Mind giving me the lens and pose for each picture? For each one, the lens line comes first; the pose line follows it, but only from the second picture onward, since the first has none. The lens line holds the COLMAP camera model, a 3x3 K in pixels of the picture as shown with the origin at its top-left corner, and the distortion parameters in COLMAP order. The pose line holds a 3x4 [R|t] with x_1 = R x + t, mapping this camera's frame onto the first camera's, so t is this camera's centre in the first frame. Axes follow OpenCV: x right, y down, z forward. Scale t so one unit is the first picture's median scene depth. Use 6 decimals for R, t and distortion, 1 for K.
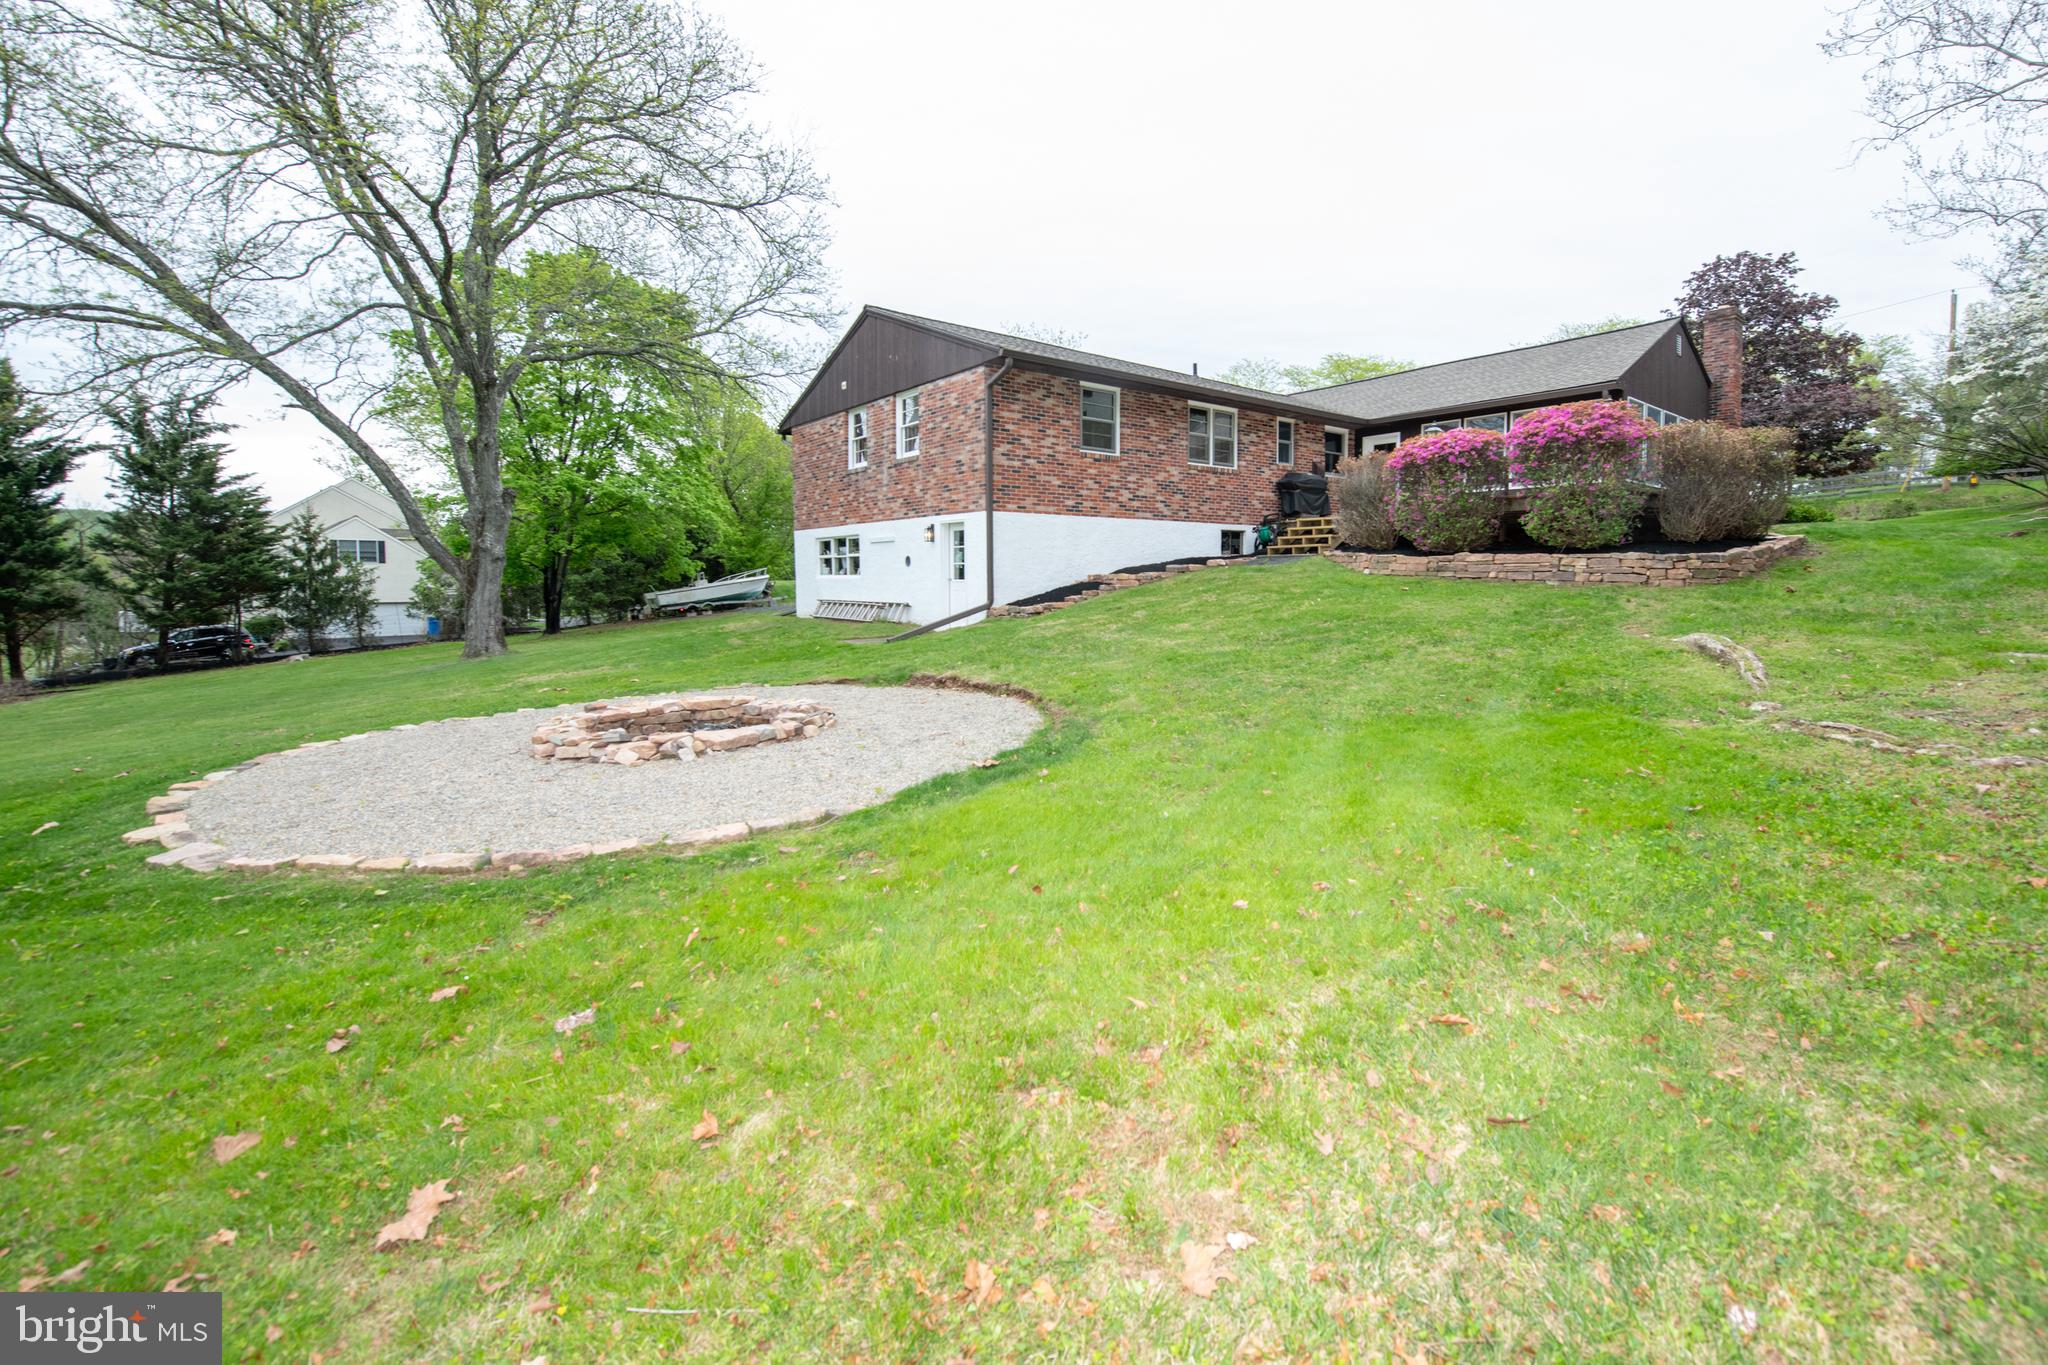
lens RADIAL K [[1027.8, 0, 1029.1], [0, 1027.8, 622.3], [0, 0, 1]] dist [-0.006382, -0.001123]
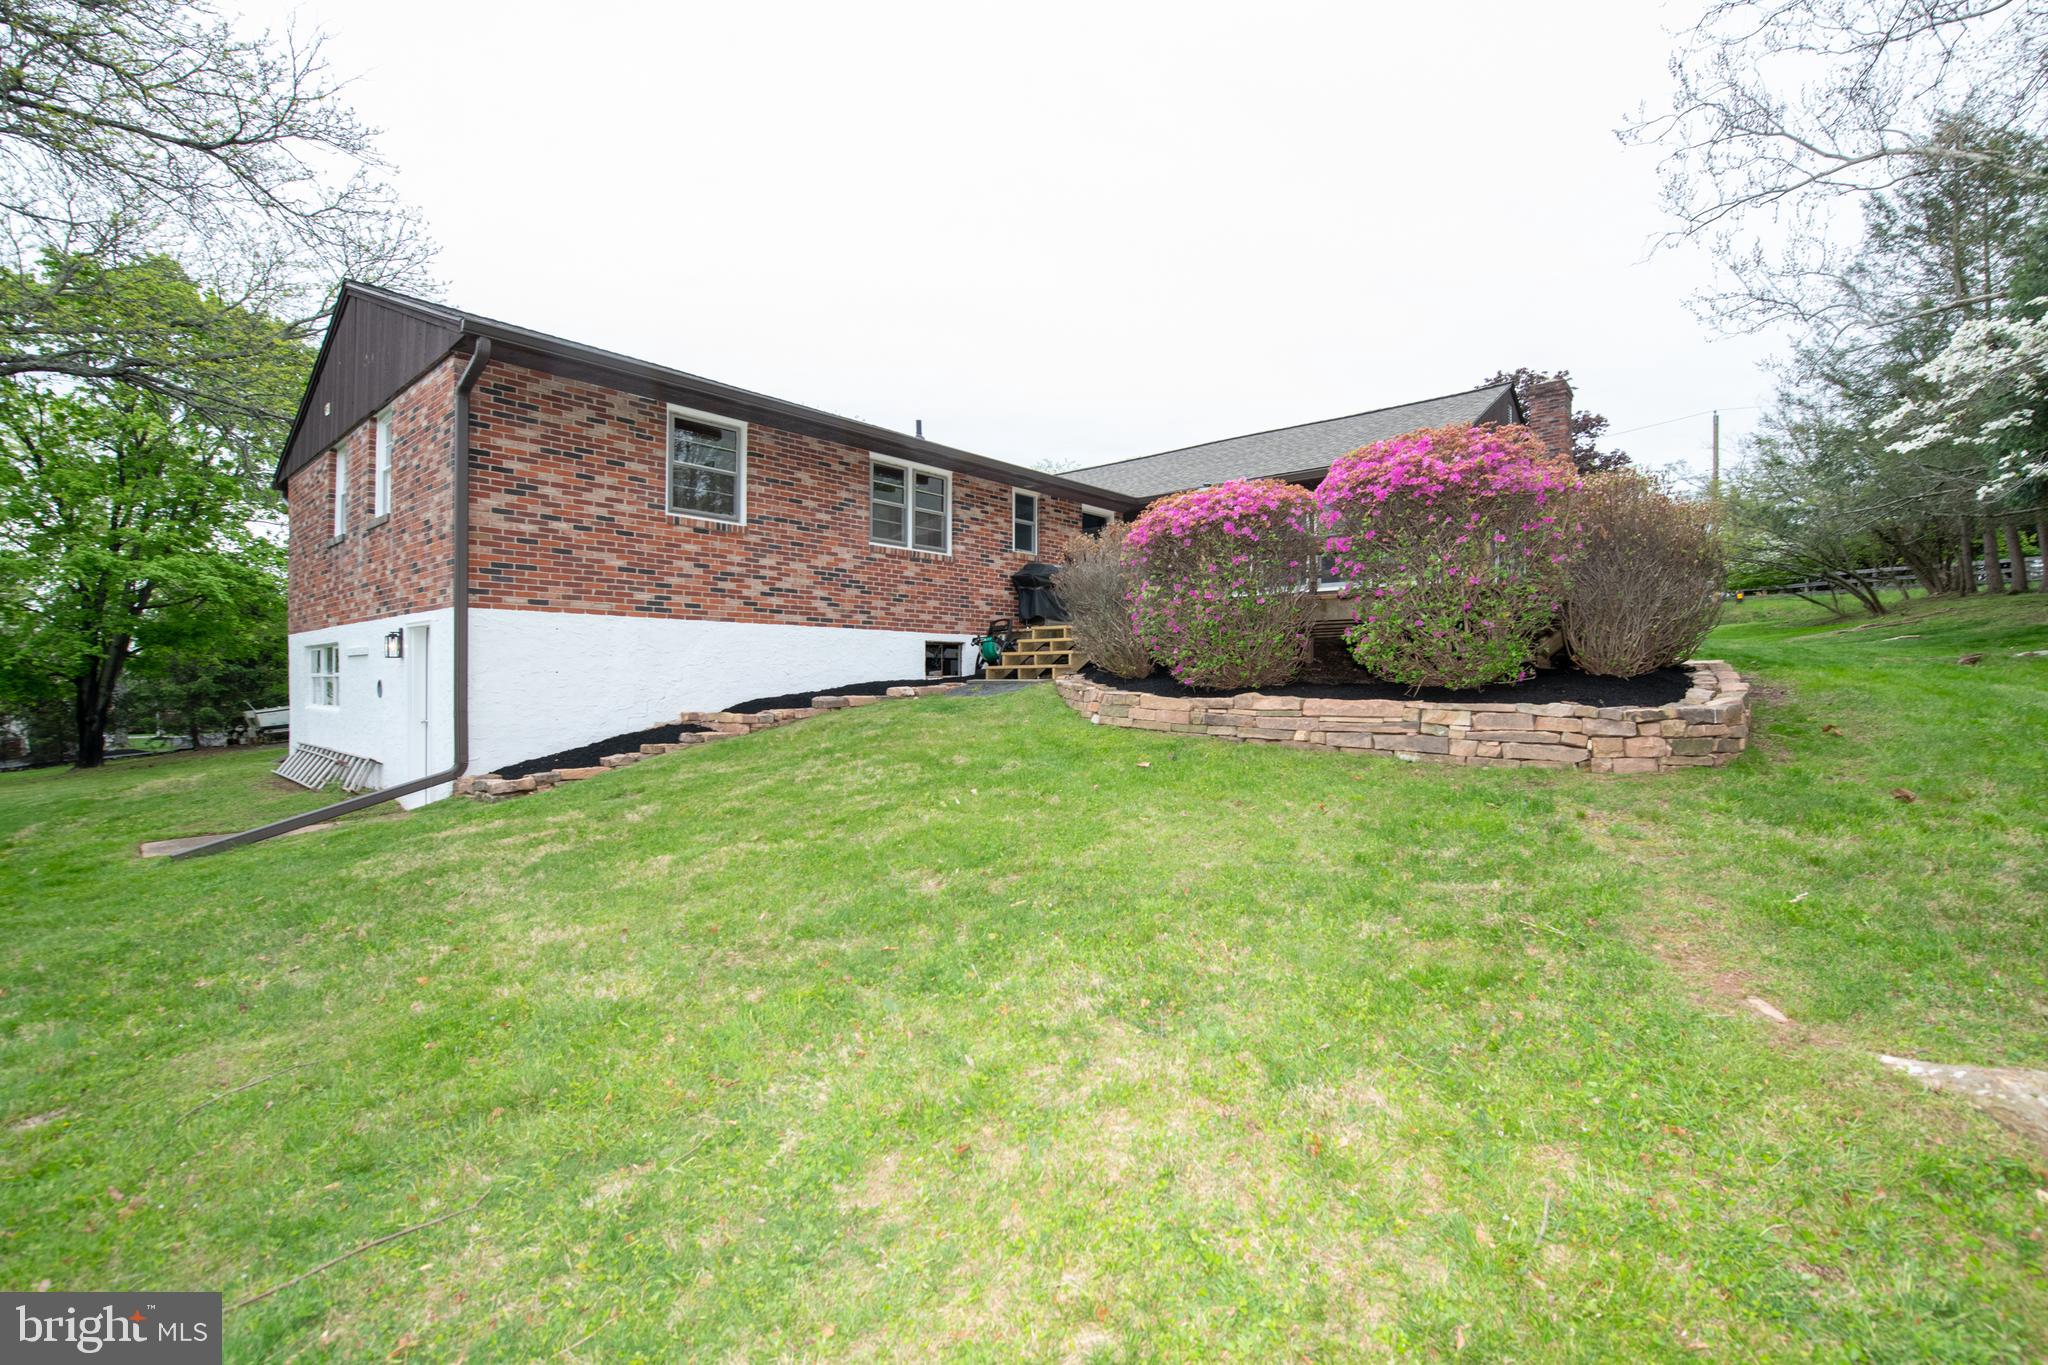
lens RADIAL K [[889.8, 0, 1043.7], [0, 889.8, 657.1], [0, 0, 1]] dist [-0.002380, -0.000080]
pose [[0.988348, 0.008226, 0.151987, 0.187209], [0.000957, 0.998183, -0.060249, -0.045878], [-0.152206, 0.059692, 0.986545, 0.422461]]
